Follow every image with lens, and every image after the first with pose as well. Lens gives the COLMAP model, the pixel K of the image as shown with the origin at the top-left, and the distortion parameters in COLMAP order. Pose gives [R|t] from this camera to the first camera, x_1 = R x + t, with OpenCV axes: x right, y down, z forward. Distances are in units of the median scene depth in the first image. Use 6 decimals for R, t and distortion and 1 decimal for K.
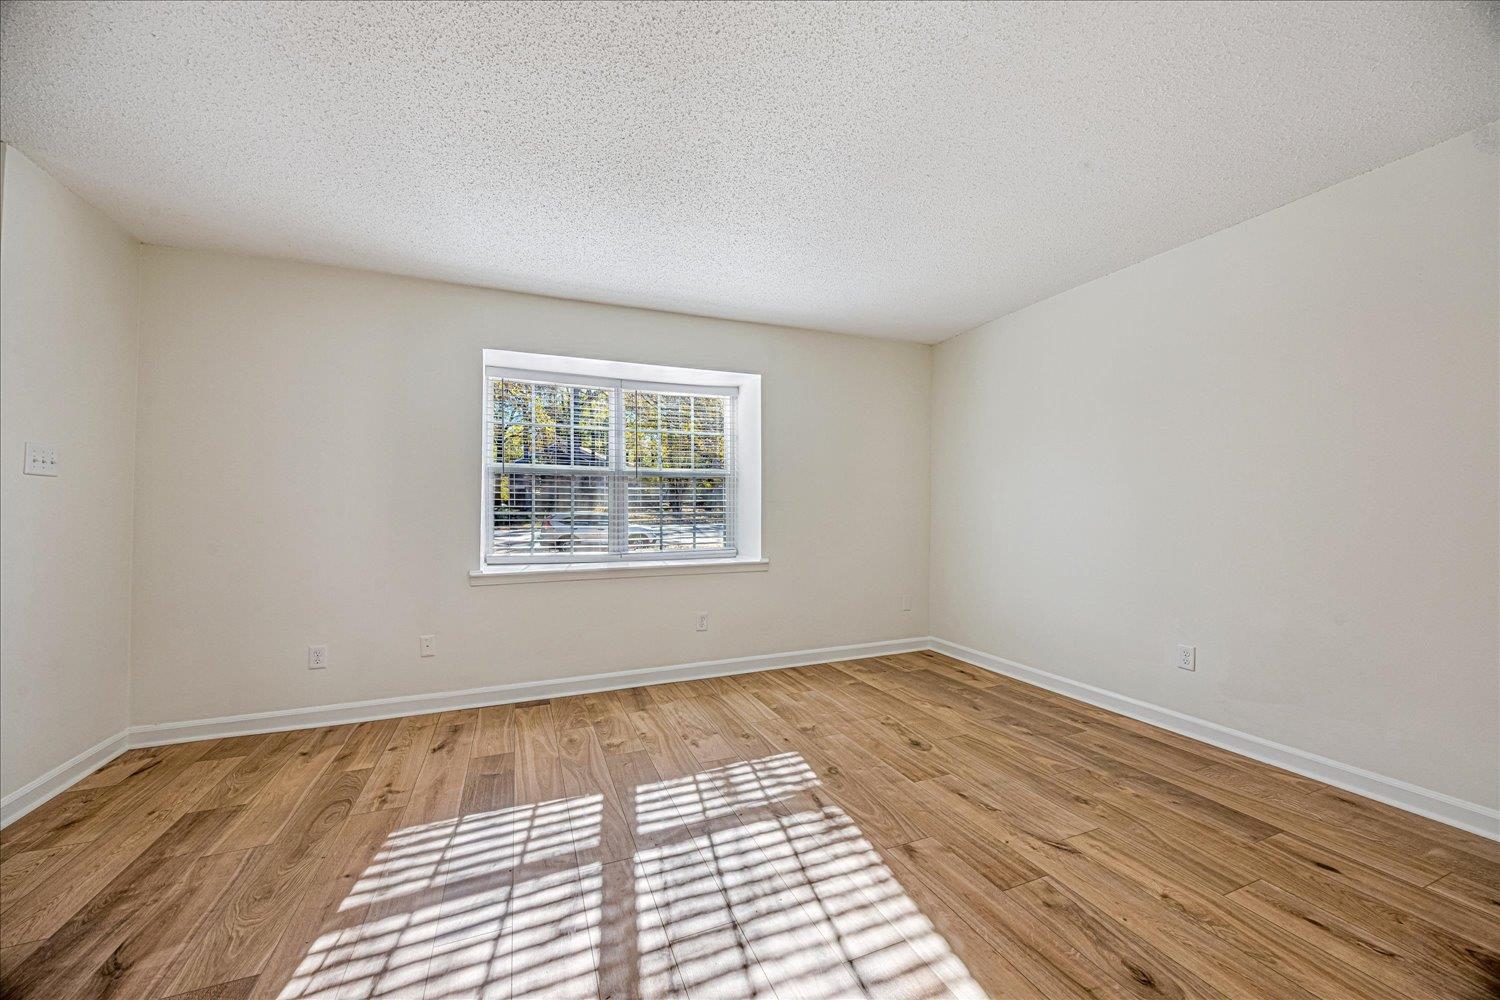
lens RADIAL K [[576.6, 0, 787.1], [0, 576.6, 507.5], [0, 0, 1]] dist [-0.008052, 0.000062]
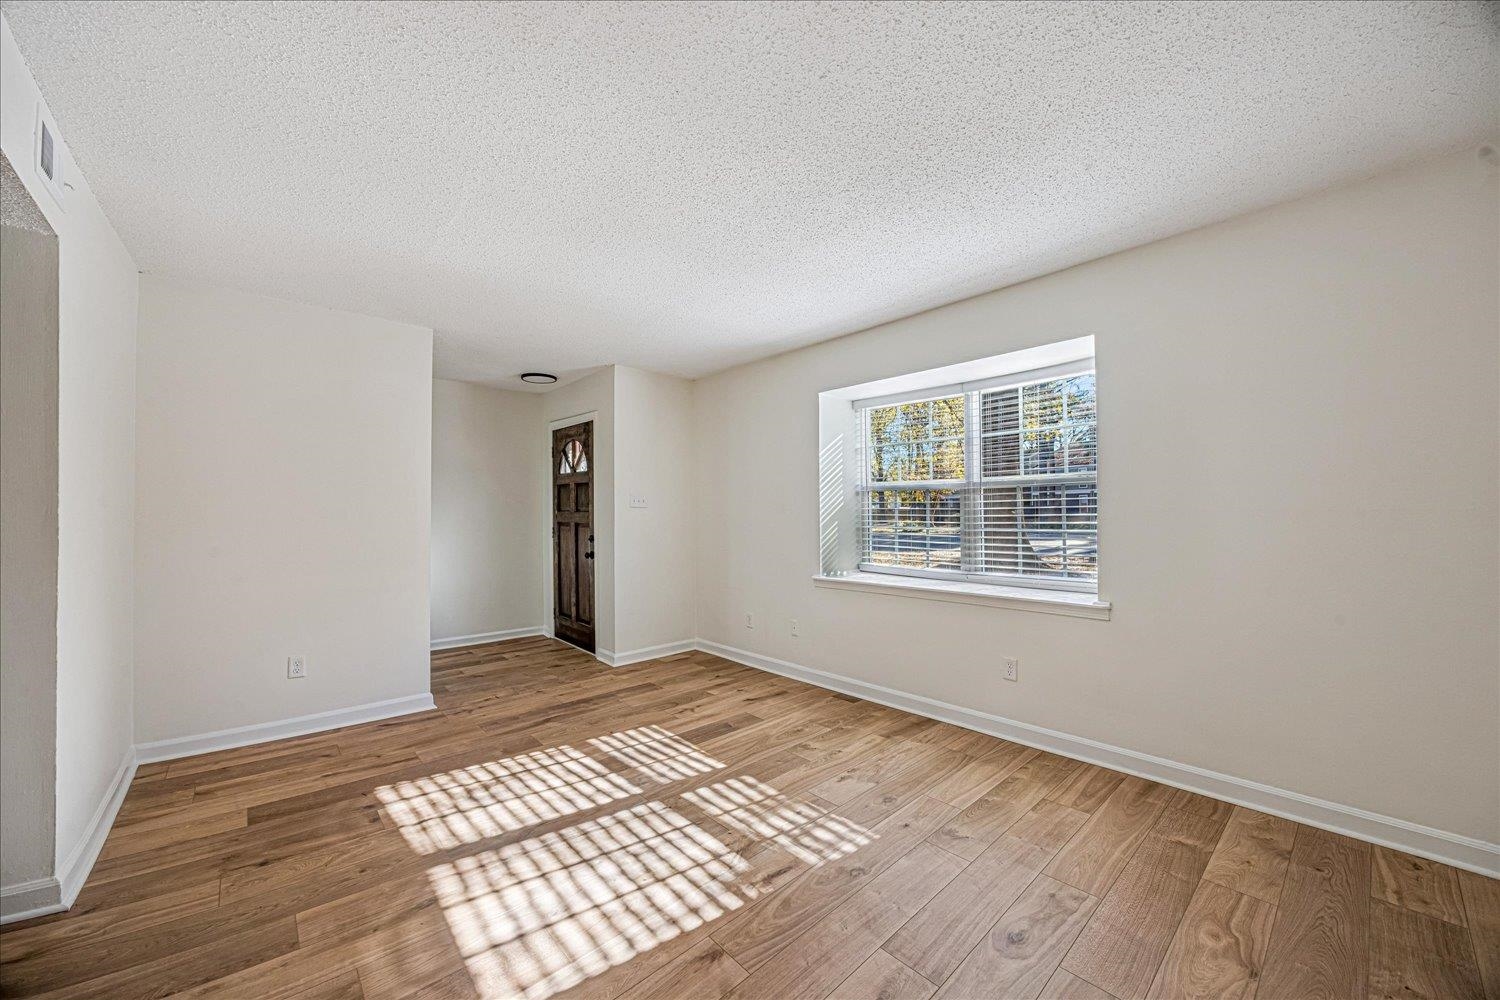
lens RADIAL K [[576.6, 0, 698.2], [0, 576.6, 495.6], [0, 0, 1]] dist [-0.008052, 0.000062]
pose [[0.244383, -0.031253, -0.969175, 0.810186], [0.016532, 0.999469, -0.028062, -0.041662], [0.969538, -0.009164, 0.244770, 0.597378]]
